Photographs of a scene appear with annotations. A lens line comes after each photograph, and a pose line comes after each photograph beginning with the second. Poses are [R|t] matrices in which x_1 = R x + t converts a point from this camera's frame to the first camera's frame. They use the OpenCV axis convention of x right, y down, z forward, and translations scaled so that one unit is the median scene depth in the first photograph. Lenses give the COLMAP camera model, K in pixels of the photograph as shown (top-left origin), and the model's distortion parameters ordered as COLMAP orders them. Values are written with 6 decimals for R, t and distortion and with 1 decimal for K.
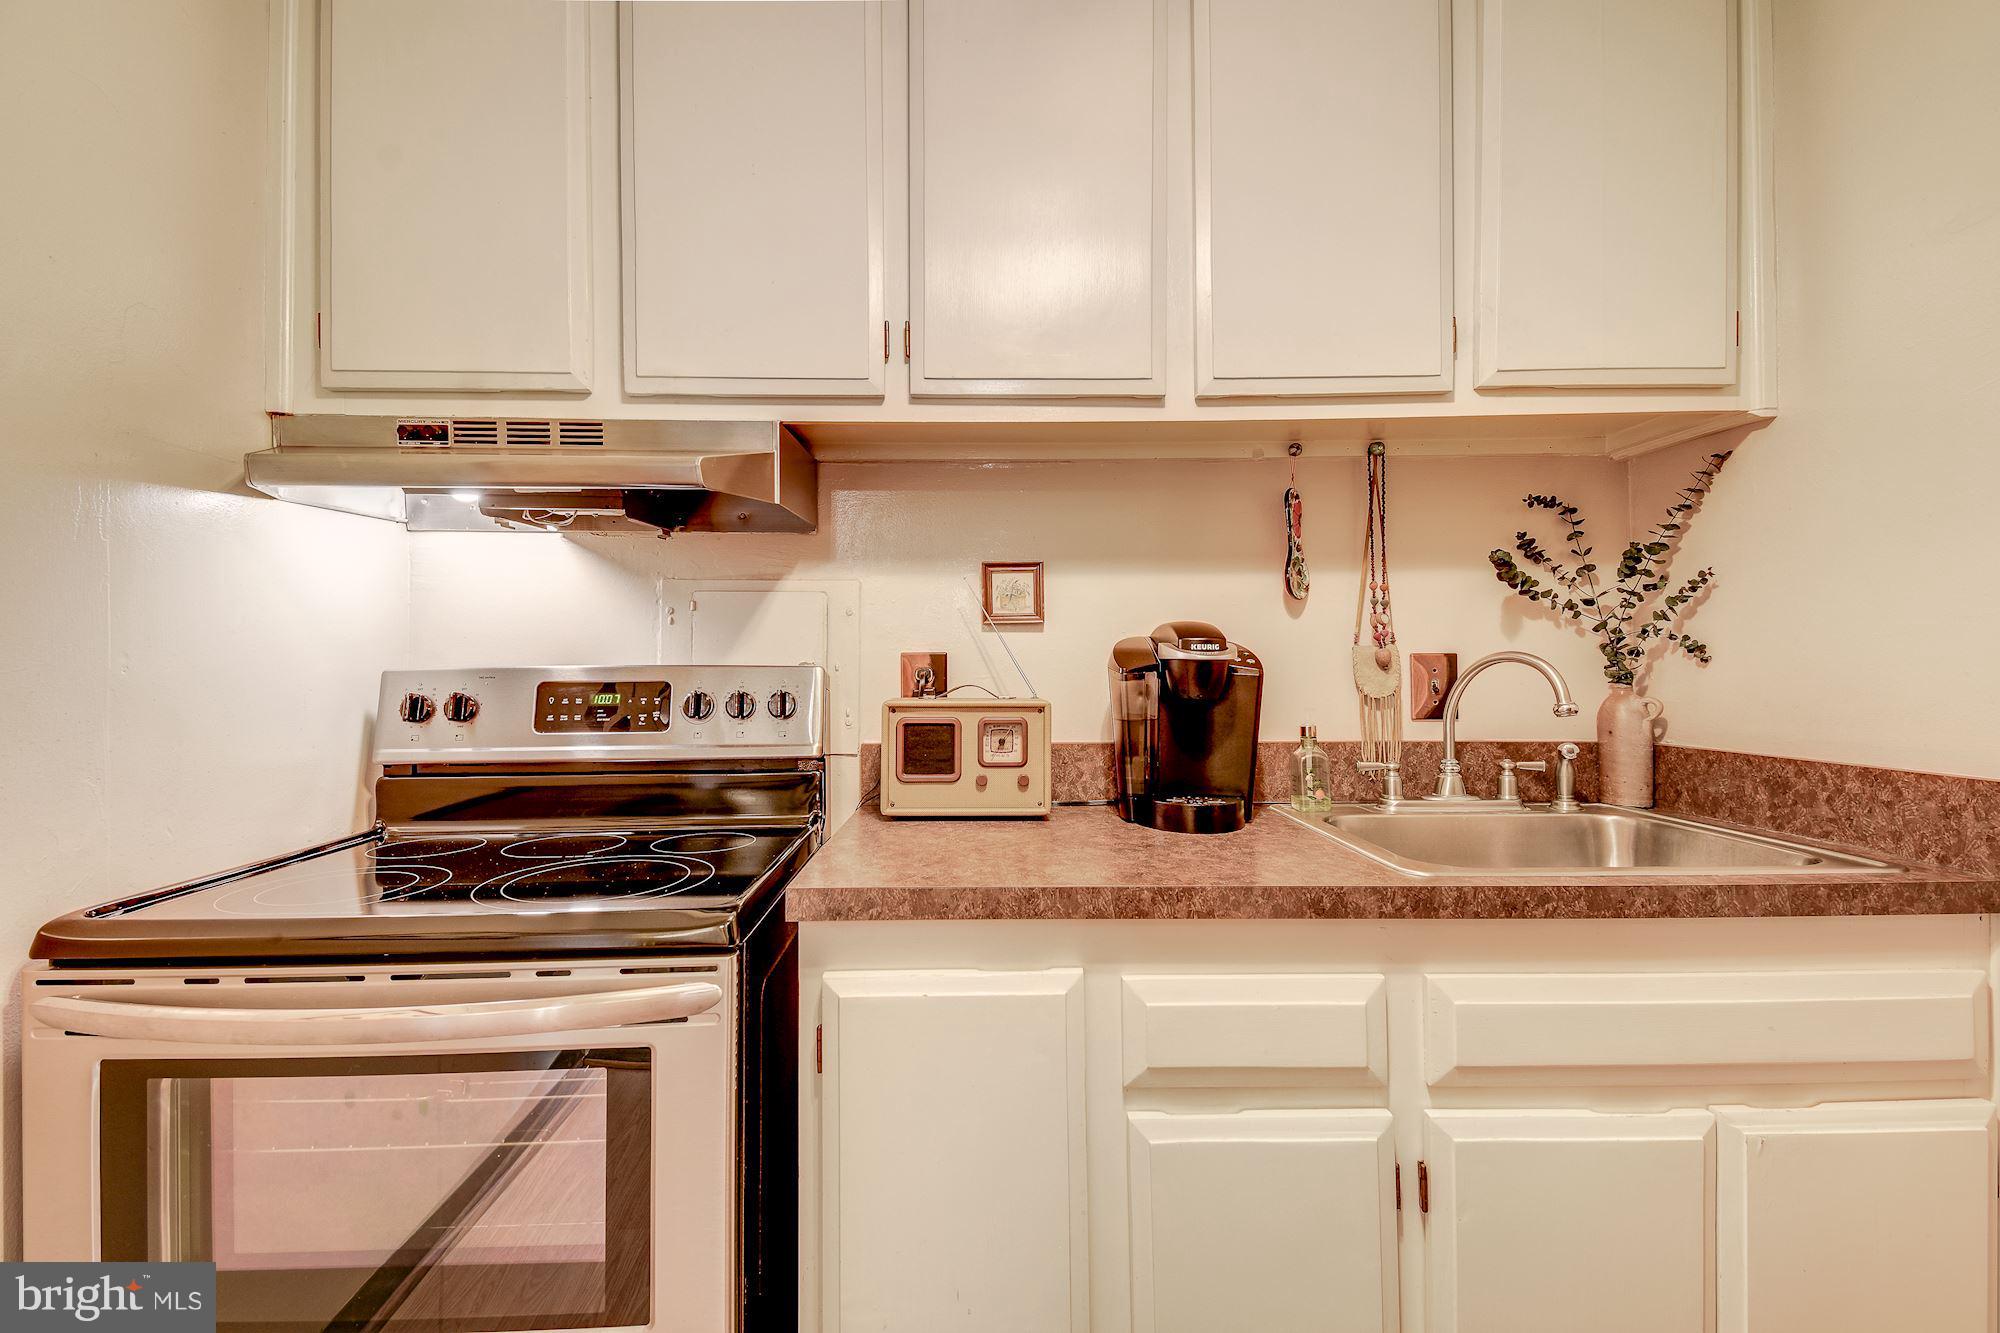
lens RADIAL K [[871.5, 0, 996.0], [0, 871.5, 657.5], [0, 0, 1]] dist [0.048171, -0.028736]
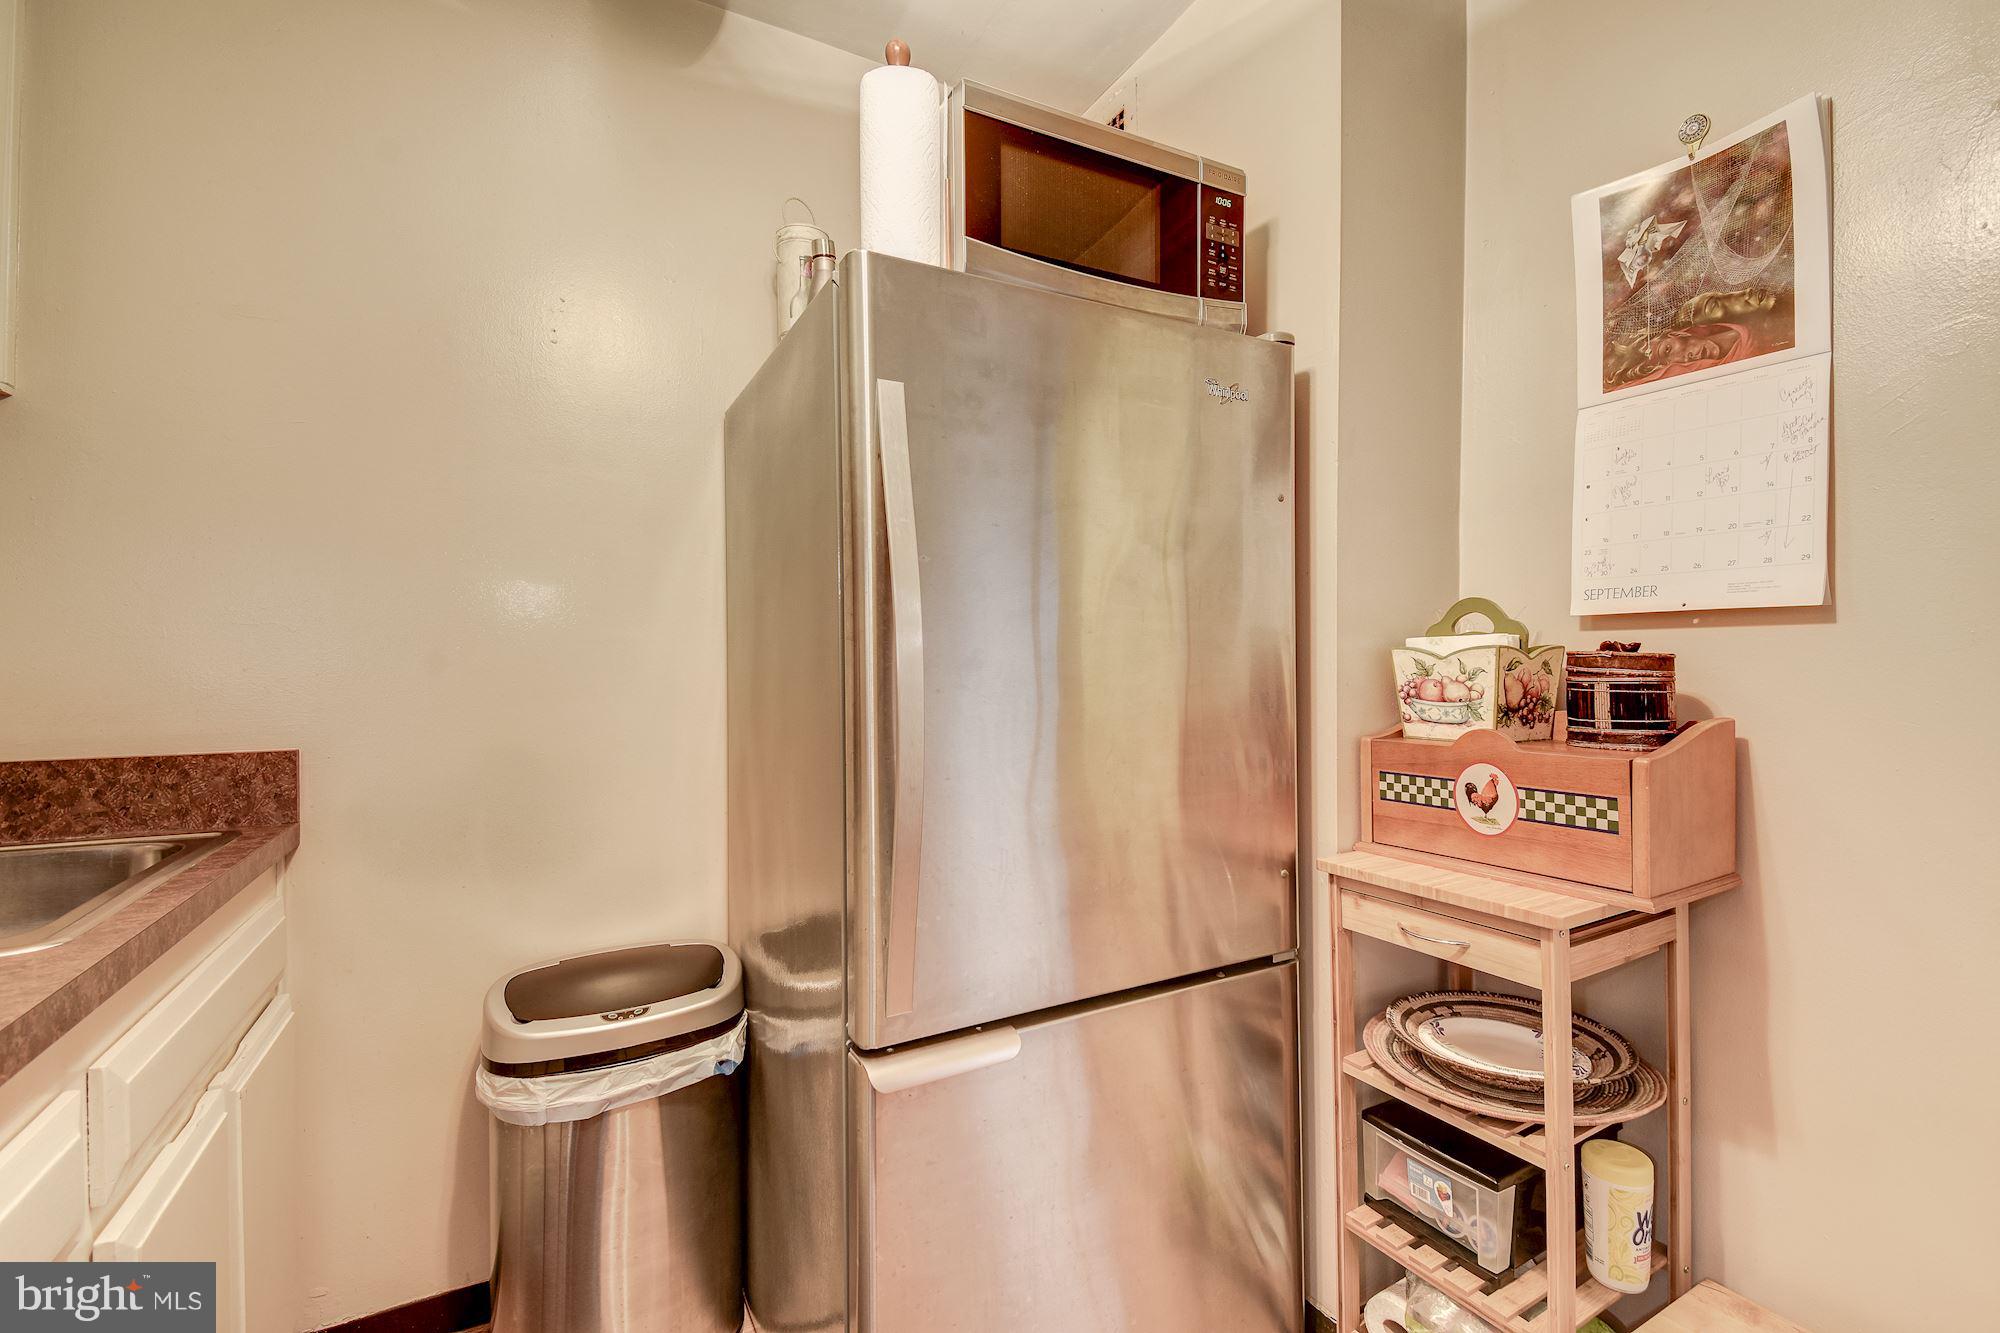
lens RADIAL K [[871.5, 0, 996.0], [0, 871.5, 657.5], [0, 0, 1]] dist [0.048171, -0.028736]
pose [[-0.459112, 0.009739, 0.888325, -0.380159], [-0.004938, 0.999896, -0.013515, 0.008429], [-0.888365, -0.010591, -0.459016, 0.458524]]
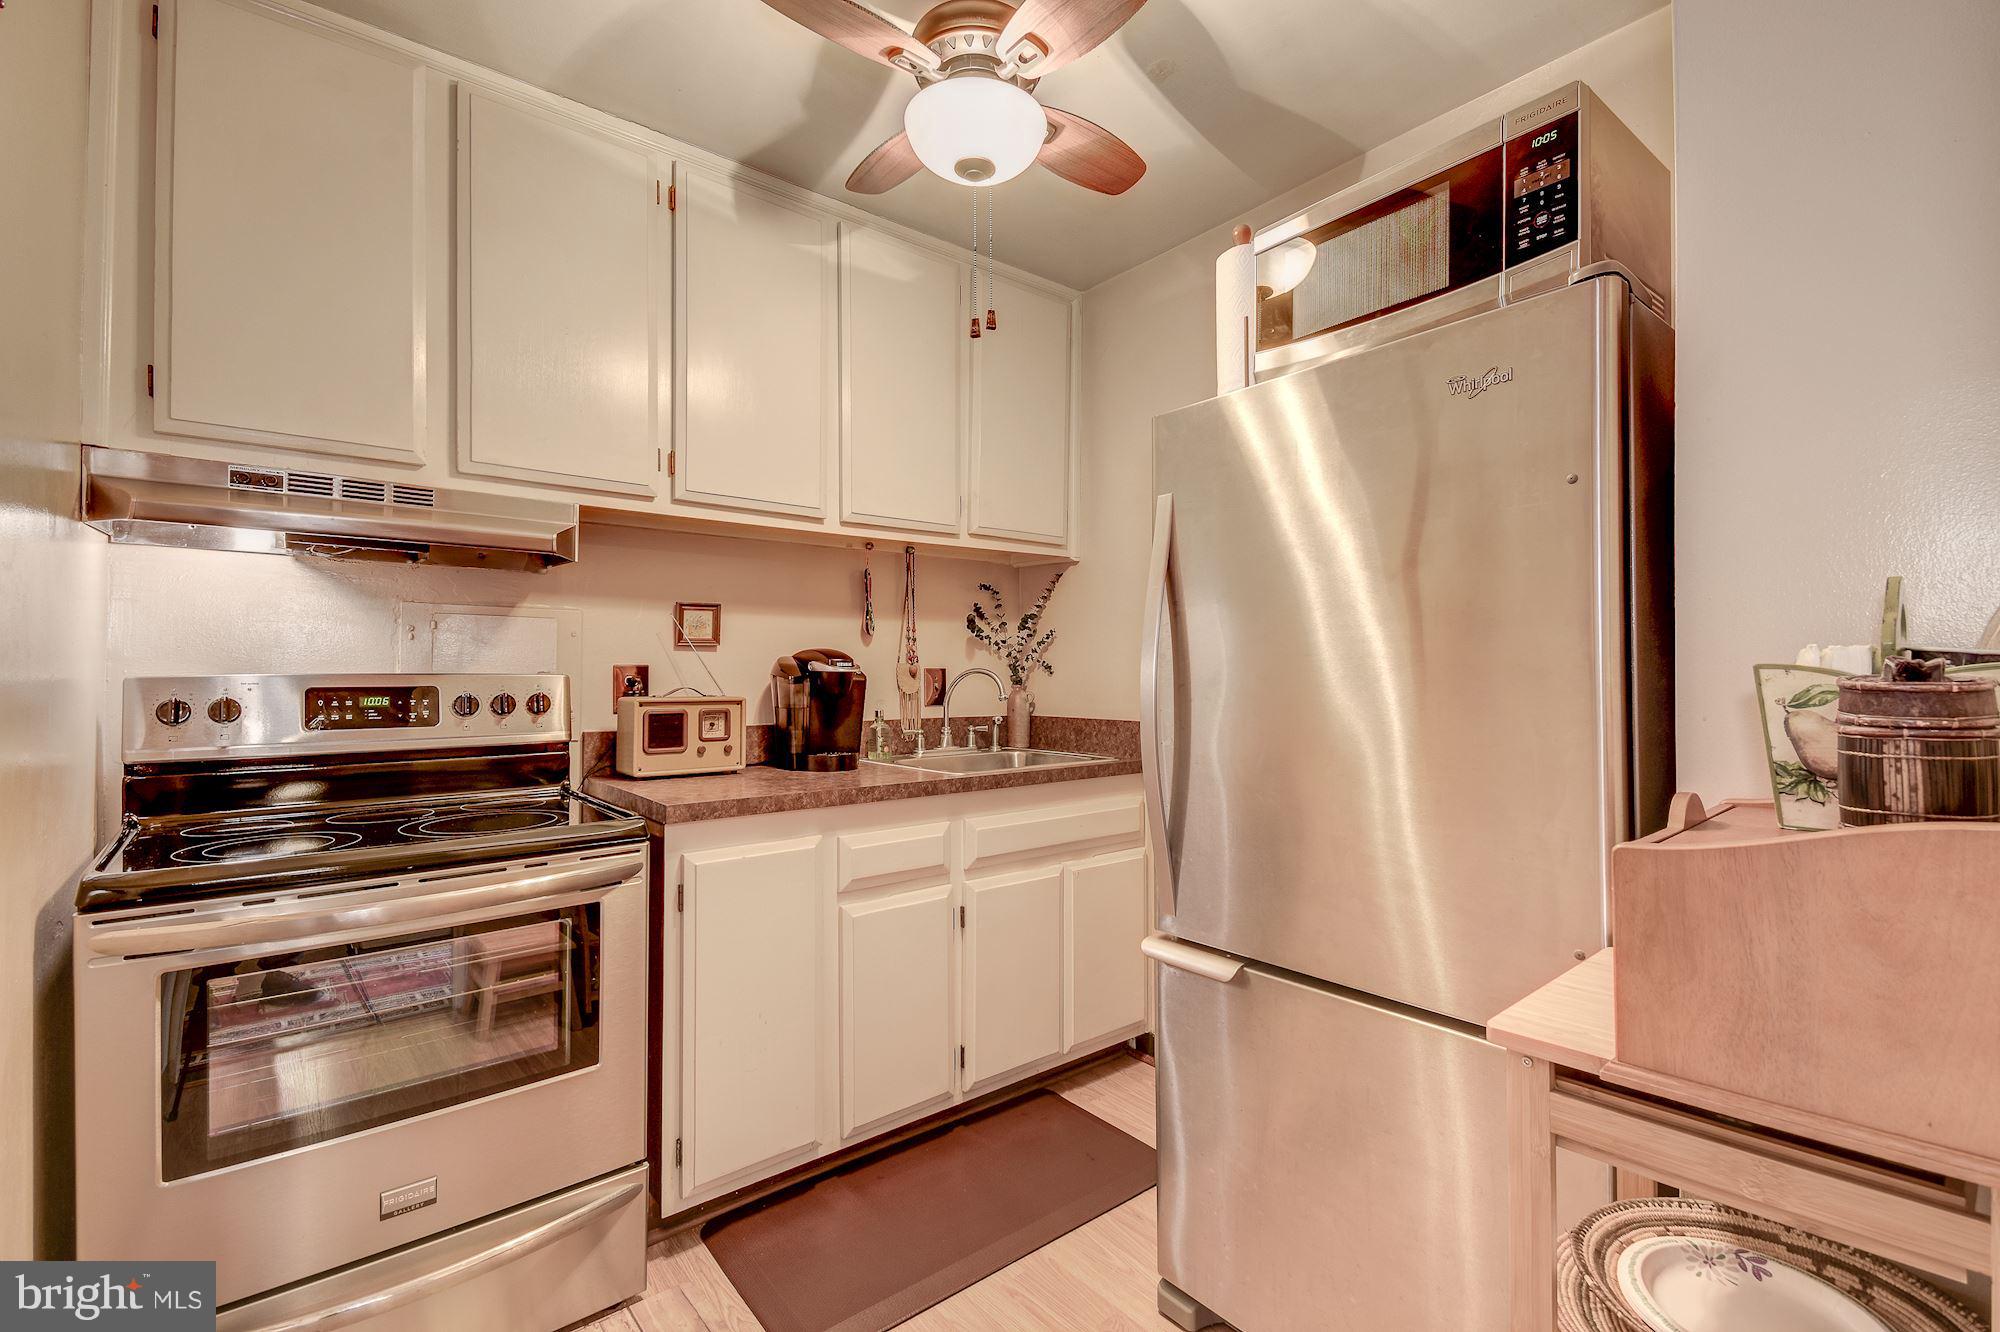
lens RADIAL K [[871.5, 0, 996.0], [0, 871.5, 657.0], [0, 0, 1]] dist [0.048171, -0.028736]
pose [[0.790742, 0.015825, 0.611945, -0.530414], [-0.011839, 0.999874, -0.010558, -0.011147], [-0.612035, 0.001104, 0.790830, -0.508995]]
